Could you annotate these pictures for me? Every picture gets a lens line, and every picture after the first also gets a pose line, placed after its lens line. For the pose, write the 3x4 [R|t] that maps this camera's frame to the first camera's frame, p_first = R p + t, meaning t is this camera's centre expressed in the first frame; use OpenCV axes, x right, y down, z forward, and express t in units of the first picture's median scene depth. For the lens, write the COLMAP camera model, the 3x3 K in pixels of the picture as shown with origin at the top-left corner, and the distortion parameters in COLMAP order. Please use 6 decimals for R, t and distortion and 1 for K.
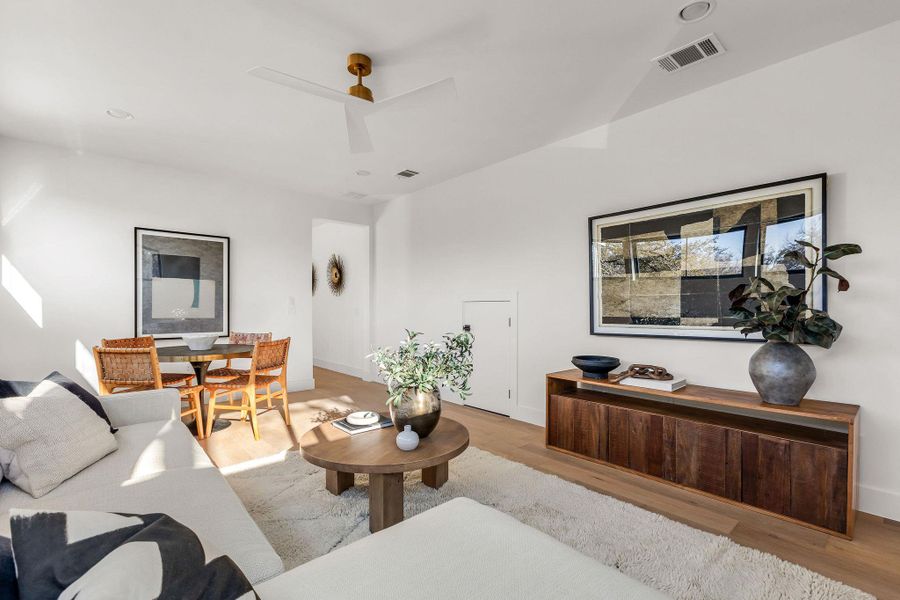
lens RADIAL K [[402.4, 0, 459.6], [0, 402.4, 308.5], [0, 0, 1]] dist [-0.004638, -0.000789]
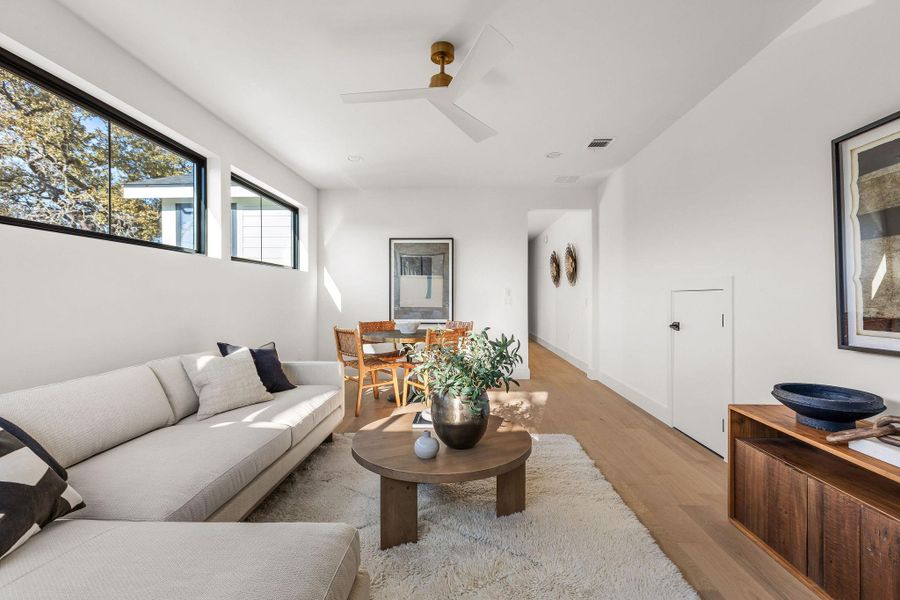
lens RADIAL K [[402.4, 0, 451.7], [0, 402.4, 293.5], [0, 0, 1]] dist [-0.004638, -0.000789]
pose [[0.720380, -0.007291, -0.693541, 0.306516], [-0.001820, 0.999921, -0.012403, -0.003429], [0.693577, 0.010197, 0.720310, 0.214625]]
